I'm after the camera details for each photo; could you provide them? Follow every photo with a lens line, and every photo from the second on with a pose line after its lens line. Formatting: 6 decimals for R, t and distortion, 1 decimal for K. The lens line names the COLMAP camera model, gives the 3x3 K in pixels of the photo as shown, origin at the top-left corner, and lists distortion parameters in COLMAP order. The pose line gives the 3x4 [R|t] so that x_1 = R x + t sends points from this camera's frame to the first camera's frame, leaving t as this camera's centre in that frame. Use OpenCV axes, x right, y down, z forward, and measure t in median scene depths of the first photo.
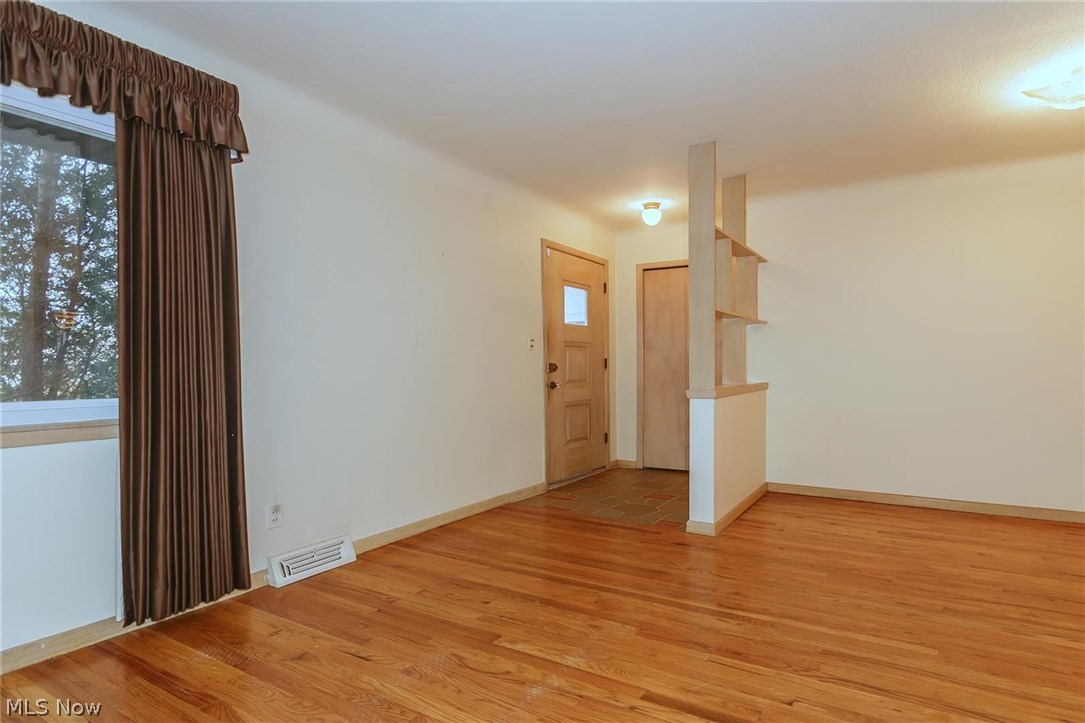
lens RADIAL K [[598.4, 0, 542.6], [0, 598.4, 364.6], [0, 0, 1]] dist [-0.000993, -0.000693]
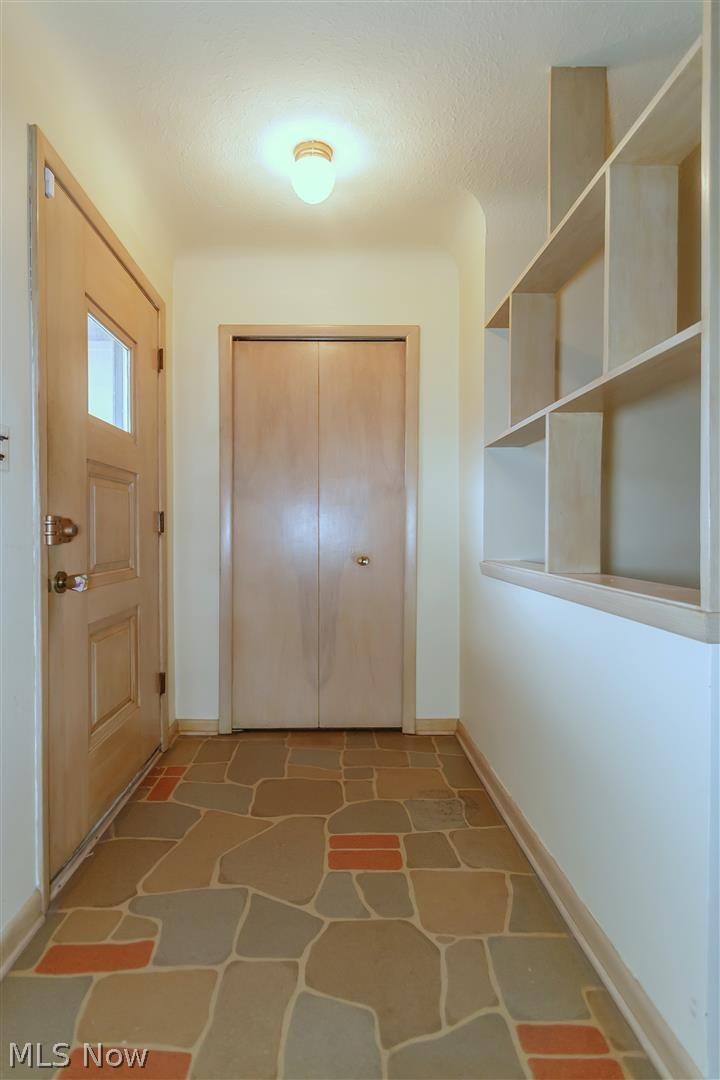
lens RADIAL K [[595.6, 0, 327.1], [0, 595.6, 538.4], [0, 0, 1]] dist [-0.000993, -0.000693]
pose [[0.848651, 0.000551, 0.528952, -0.033092], [-0.007816, 0.999903, 0.011498, 0.004352], [-0.528895, -0.013892, 0.848574, 0.602284]]
